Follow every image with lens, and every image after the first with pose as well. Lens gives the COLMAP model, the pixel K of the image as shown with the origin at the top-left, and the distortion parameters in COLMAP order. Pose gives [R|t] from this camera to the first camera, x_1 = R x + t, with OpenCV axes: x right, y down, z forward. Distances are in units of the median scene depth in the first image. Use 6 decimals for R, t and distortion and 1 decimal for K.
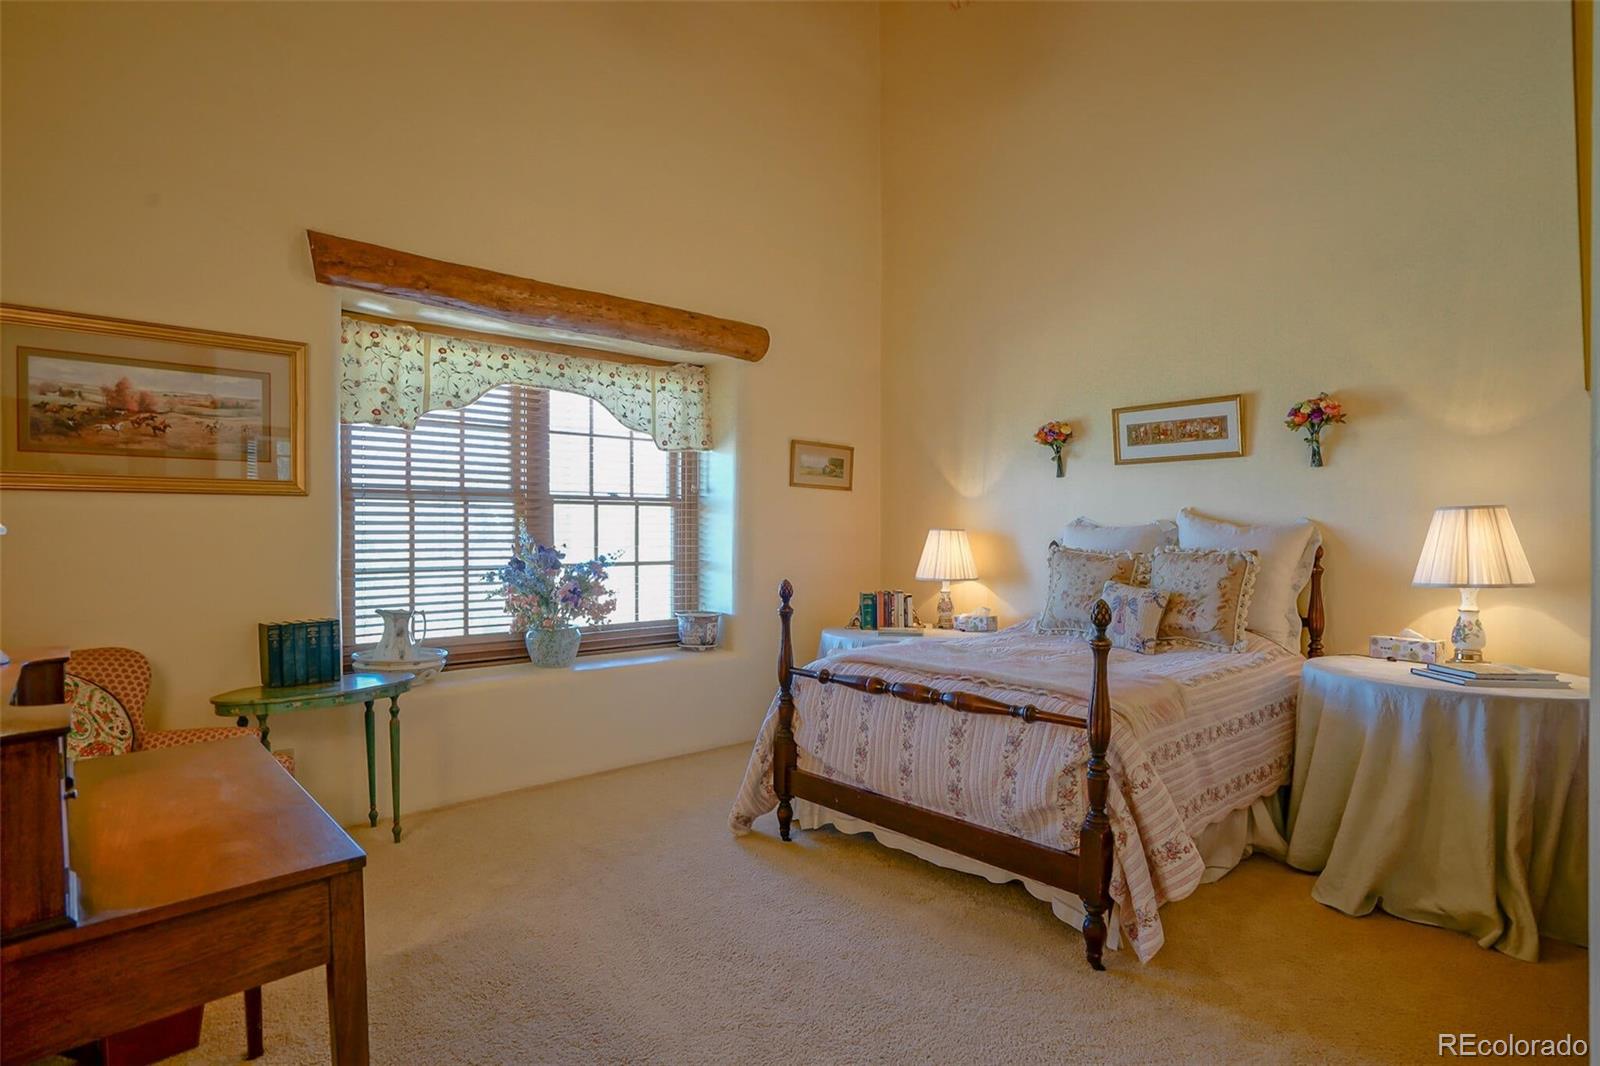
lens RADIAL K [[830.6, 0, 821.0], [0, 830.6, 489.7], [0, 0, 1]] dist [-0.041404, 0.021071]
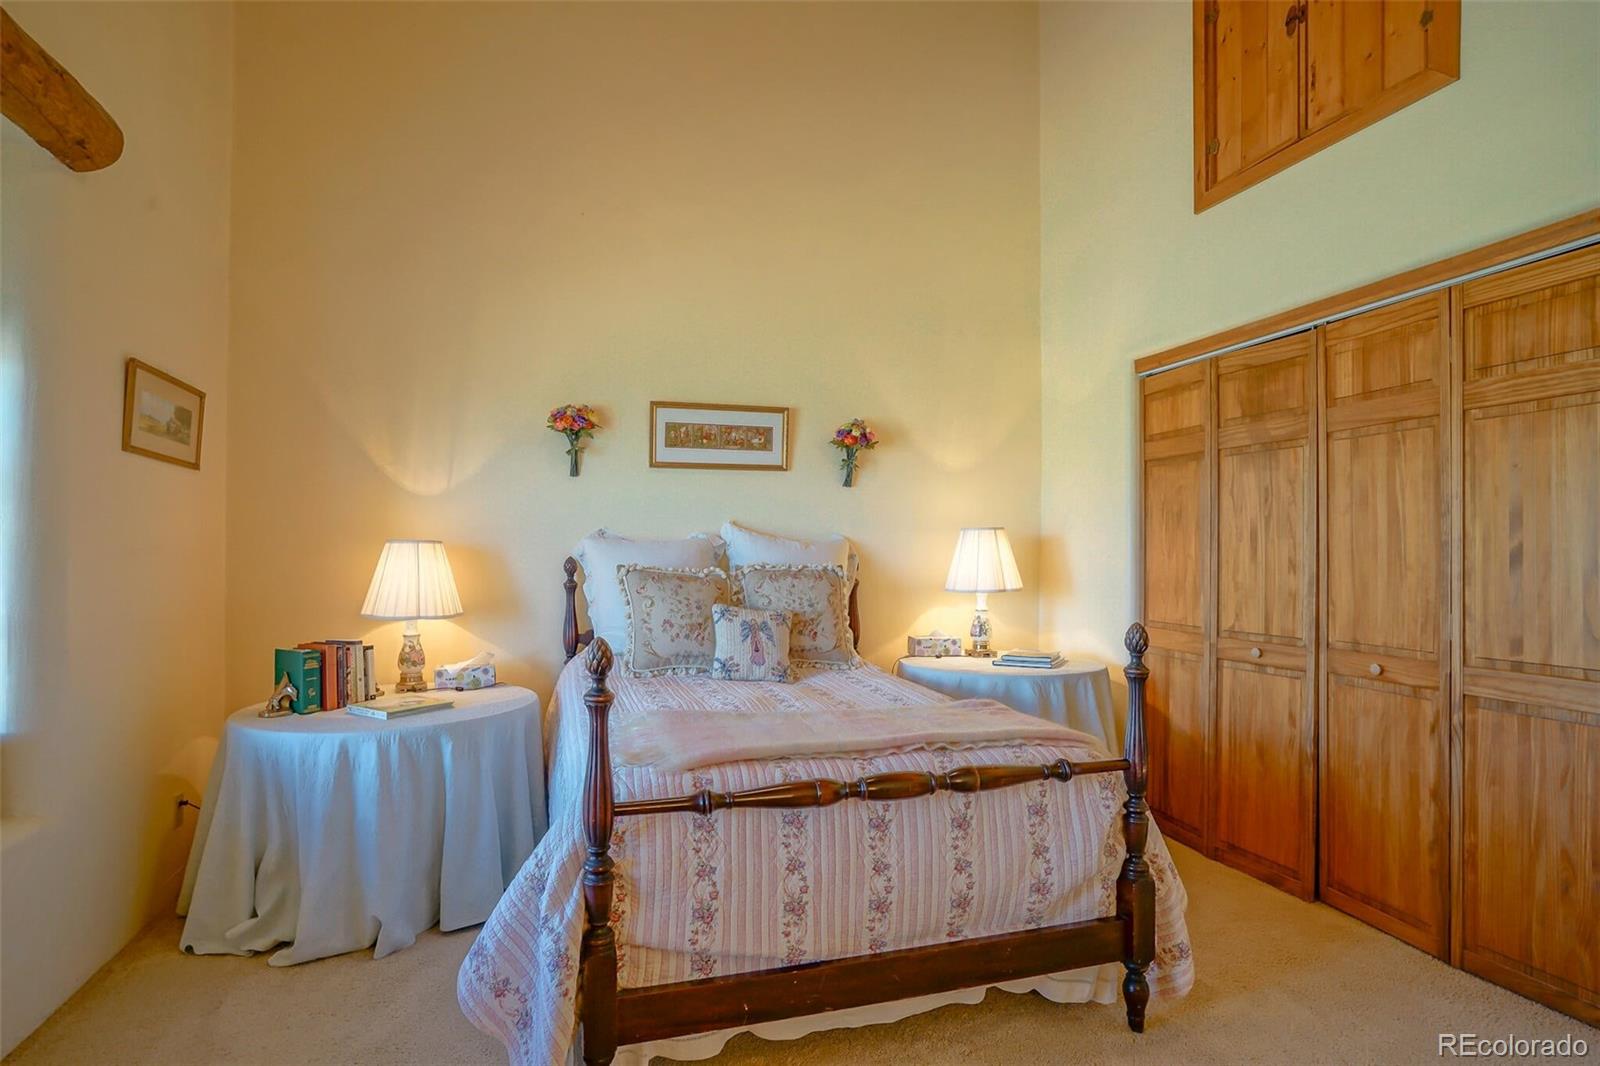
lens RADIAL K [[814.7, 0, 795.8], [0, 814.7, 529.4], [0, 0, 1]] dist [-0.045223, 0.020175]
pose [[0.446932, 0.020853, 0.894325, -0.364245], [-0.049612, 0.998767, 0.001505, 0.028370], [-0.893191, -0.045042, 0.447416, 0.555387]]
